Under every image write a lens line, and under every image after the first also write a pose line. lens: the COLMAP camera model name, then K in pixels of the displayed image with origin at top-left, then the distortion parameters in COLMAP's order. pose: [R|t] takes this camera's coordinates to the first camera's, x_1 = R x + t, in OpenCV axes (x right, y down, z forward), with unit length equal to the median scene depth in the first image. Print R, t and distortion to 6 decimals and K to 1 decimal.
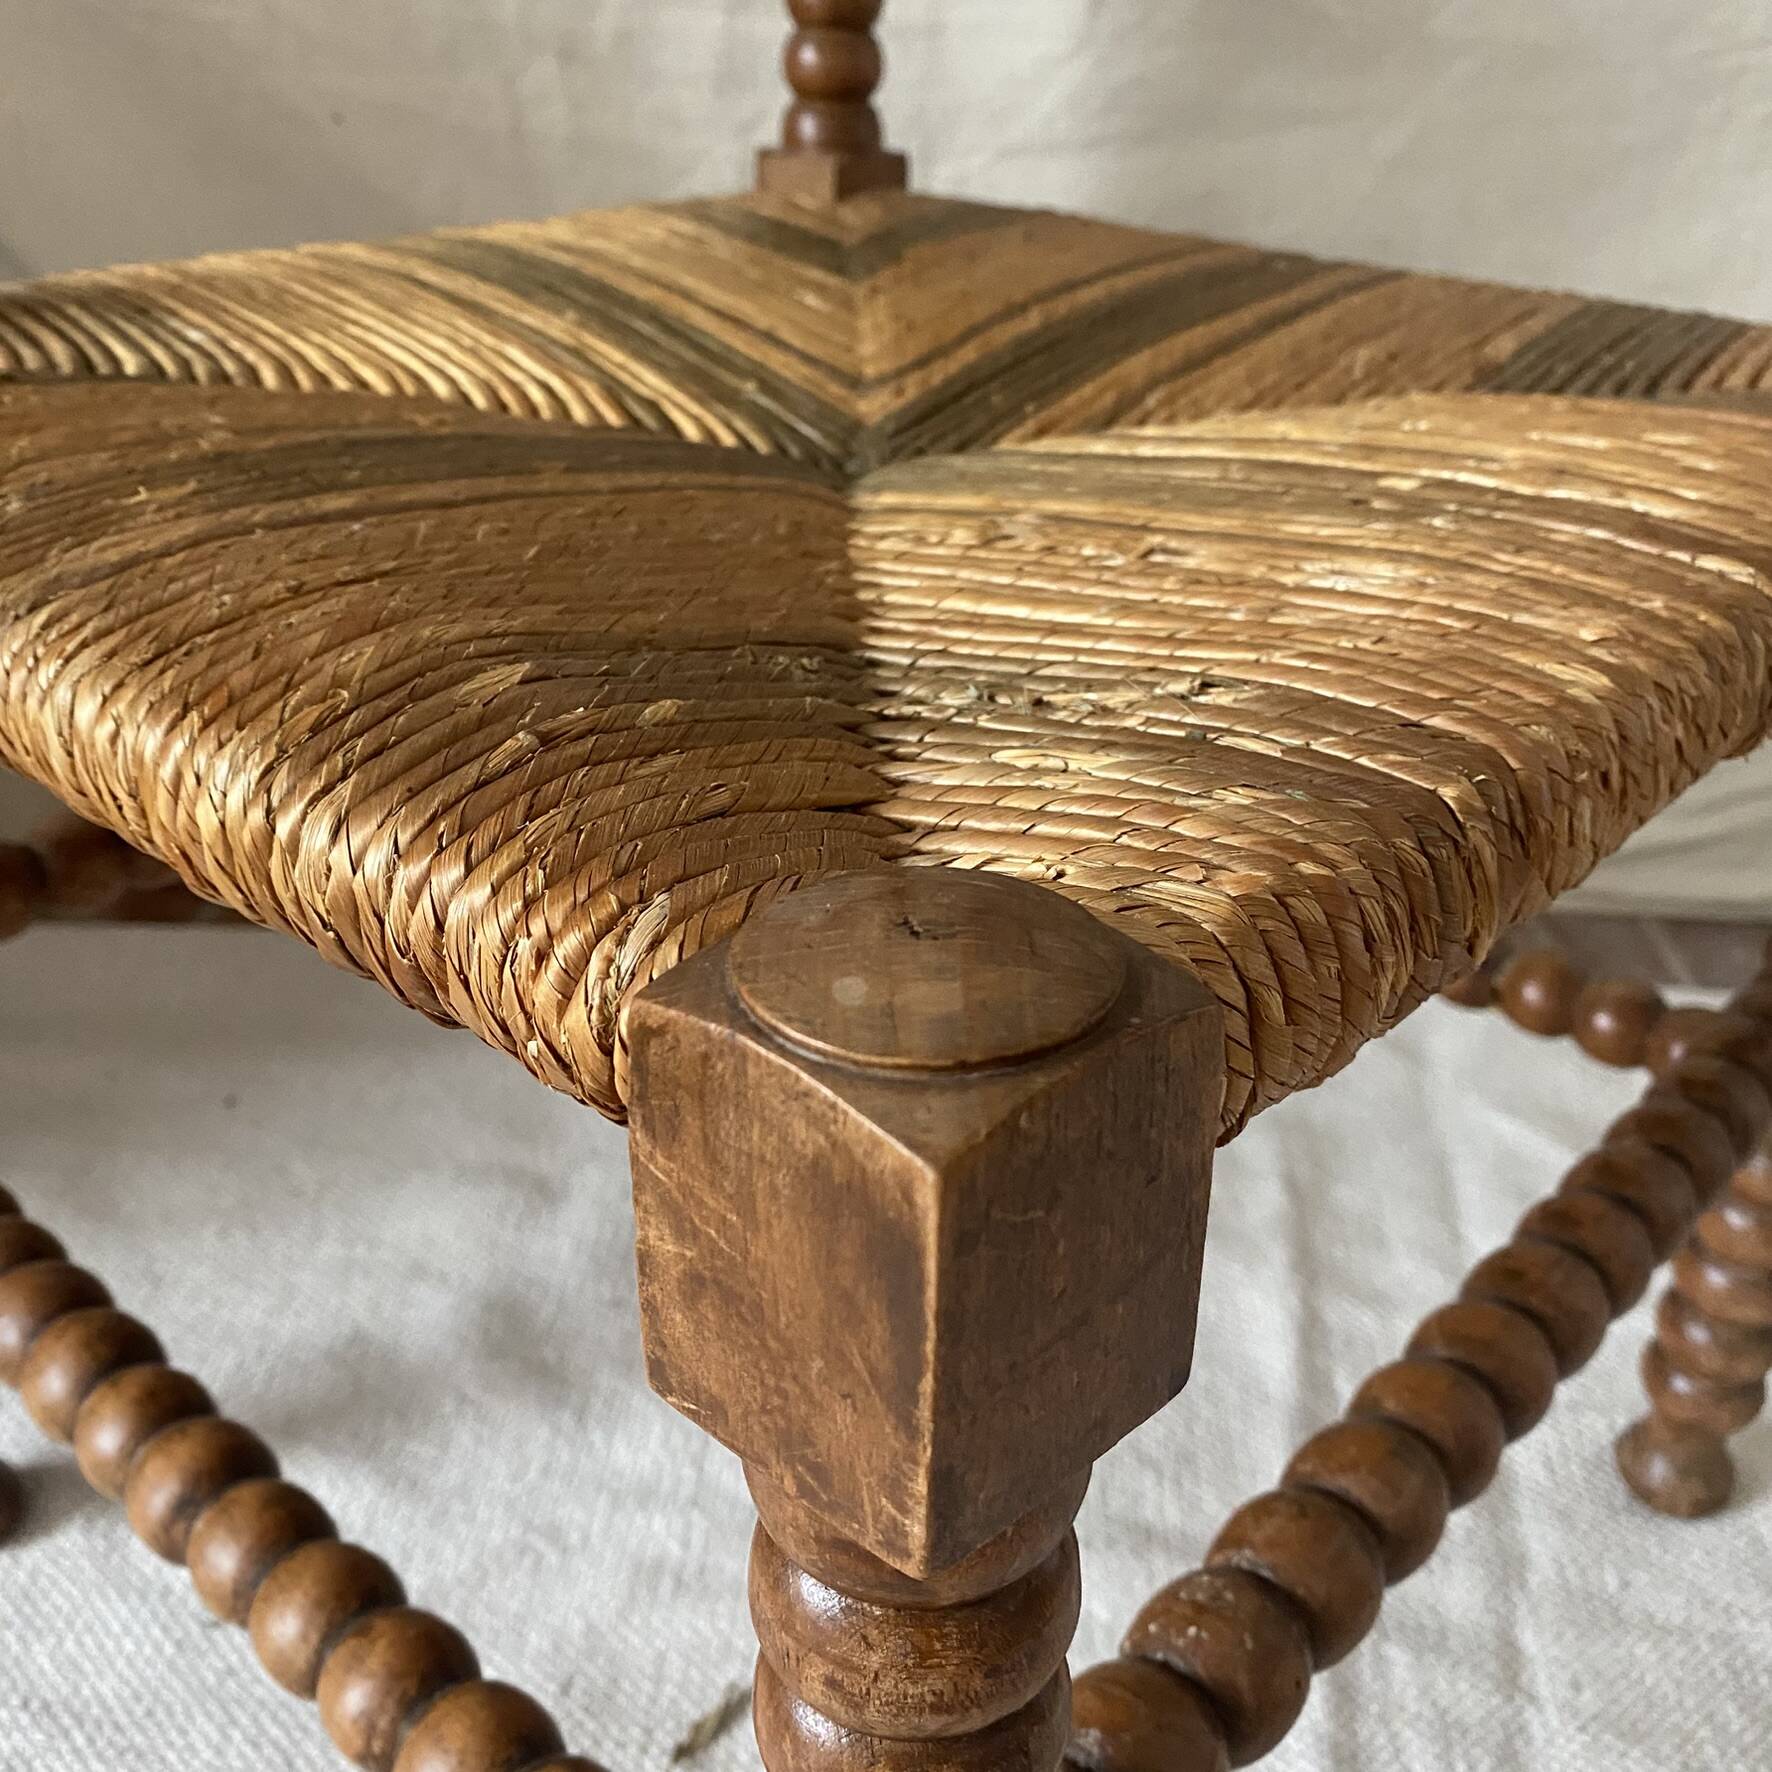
lens RADIAL K [[1806.4, 0, 898.9], [0, 1806.4, 892.0], [0, 0, 1]] dist [-0.027443, 0.035284]
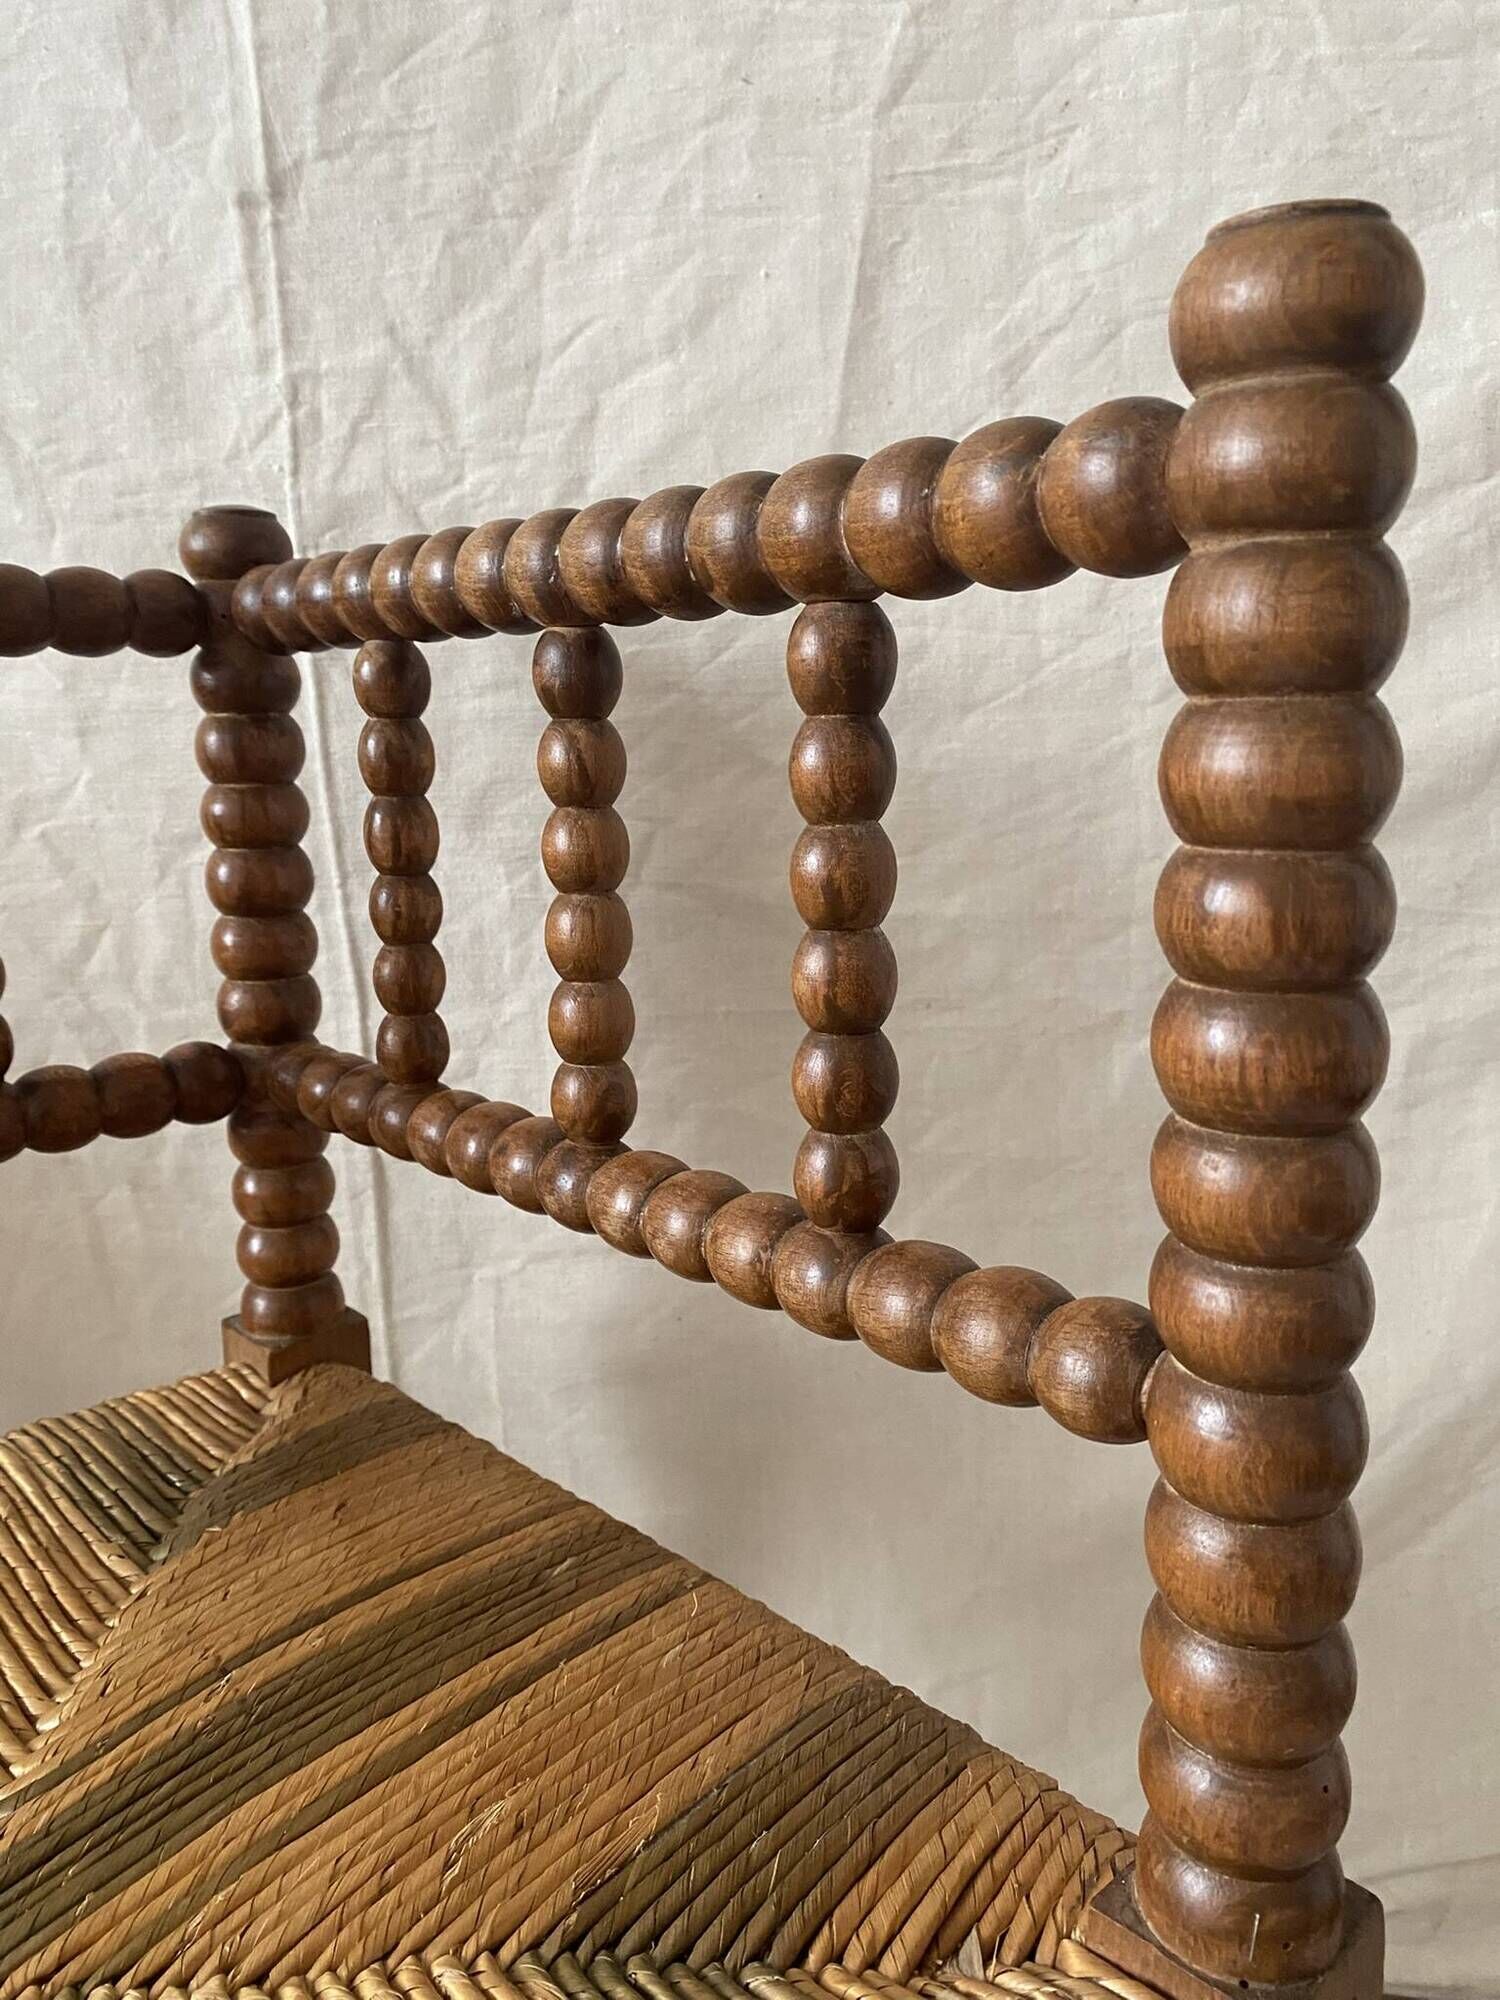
lens RADIAL K [[1519.7, 0, 747.8], [0, 1519.7, 1018.3], [0, 0, 1]] dist [-0.001700, 0.001621]
pose [[0.993724, -0.028193, -0.108246, 0.661554], [-0.007451, 0.948882, -0.315544, -0.608816], [0.111609, 0.314370, 0.942717, 0.276535]]
